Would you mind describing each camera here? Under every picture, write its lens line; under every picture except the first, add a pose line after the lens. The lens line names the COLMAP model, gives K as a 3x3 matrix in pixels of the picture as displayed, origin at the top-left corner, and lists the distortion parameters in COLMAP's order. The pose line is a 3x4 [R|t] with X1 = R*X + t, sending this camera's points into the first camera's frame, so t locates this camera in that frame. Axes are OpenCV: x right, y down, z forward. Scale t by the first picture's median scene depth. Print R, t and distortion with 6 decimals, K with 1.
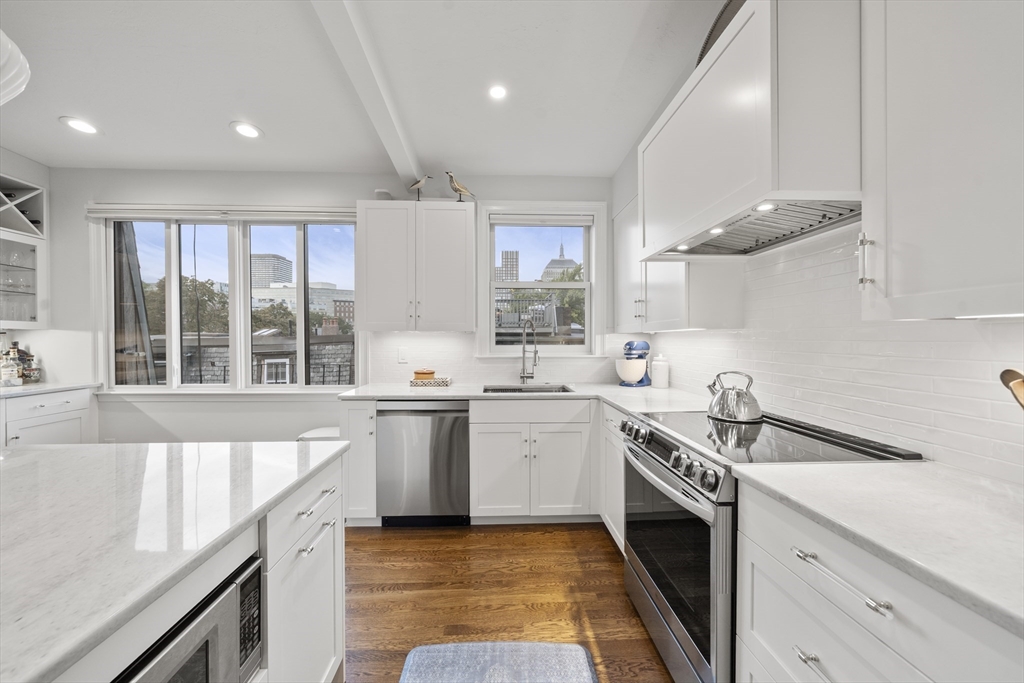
lens RADIAL K [[361.2, 0, 509.0], [0, 361.2, 340.3], [0, 0, 1]] dist [-0.000245, -0.000026]
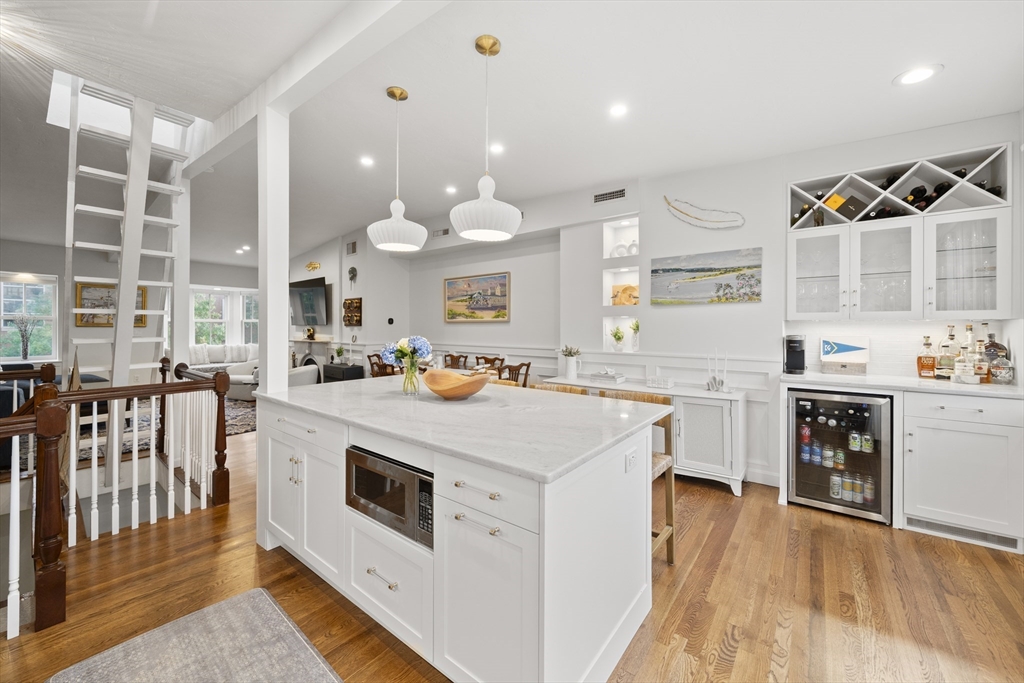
lens RADIAL K [[387.2, 0, 506.7], [0, 387.2, 326.1], [0, 0, 1]] dist [-0.002886, 0.000076]
pose [[-0.651847, -0.003113, -0.758344, 0.092950], [-0.004832, 0.999988, 0.000049, -0.009576], [0.758335, 0.003696, -0.651854, 0.760909]]
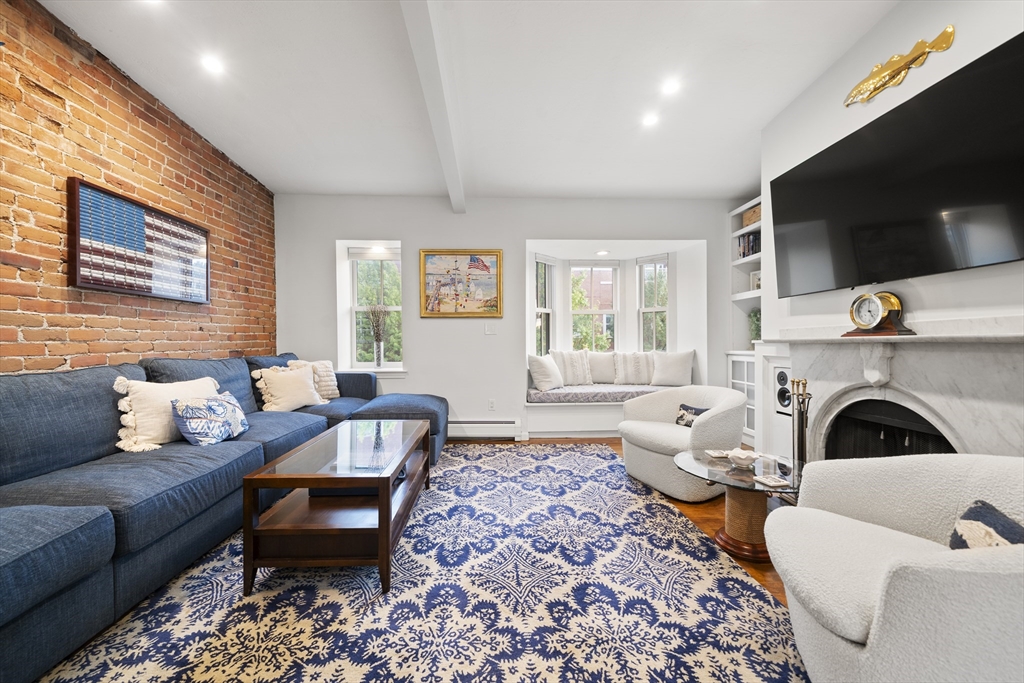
lens RADIAL K [[399.4, 0, 507.5], [0, 399.4, 345.0], [0, 0, 1]] dist [-0.000791, -0.000025]
pose [[-0.999915, 0.009983, 0.008395, -0.327931], [0.010092, 0.999864, 0.013006, 0.094561], [-0.008264, 0.013089, -0.999880, -1.210100]]
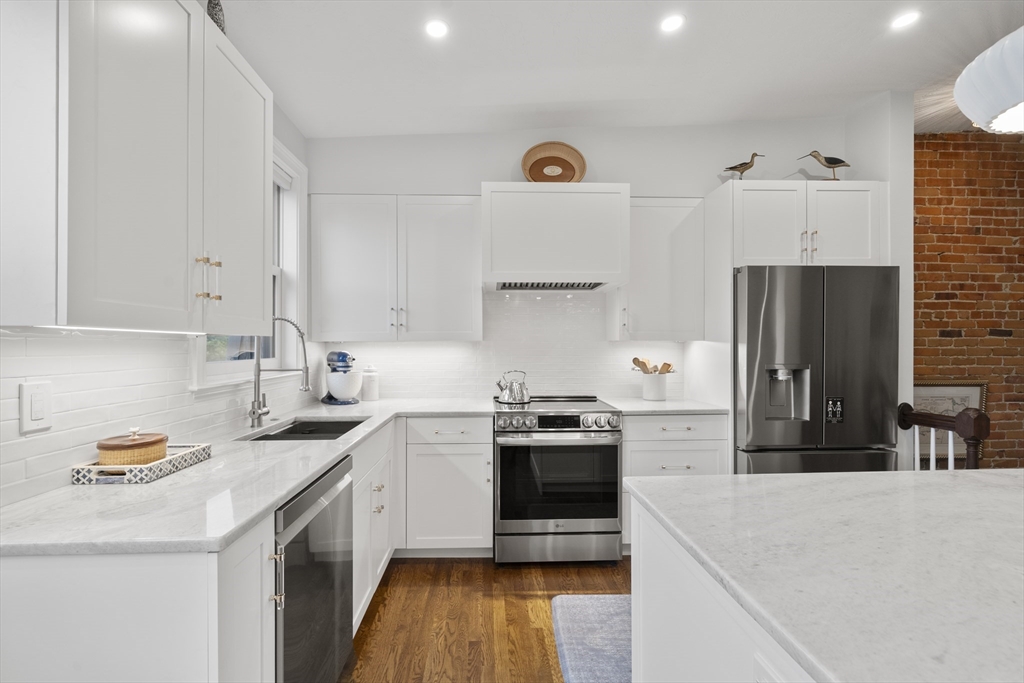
lens RADIAL K [[438.8, 0, 508.1], [0, 438.8, 346.9], [0, 0, 1]] dist [-0.001208, 0.000050]
pose [[-0.003853, -0.002905, 0.999988, -0.737460], [0.006190, 0.999977, 0.002929, -0.007924], [-0.999973, 0.006201, -0.003835, 0.659076]]
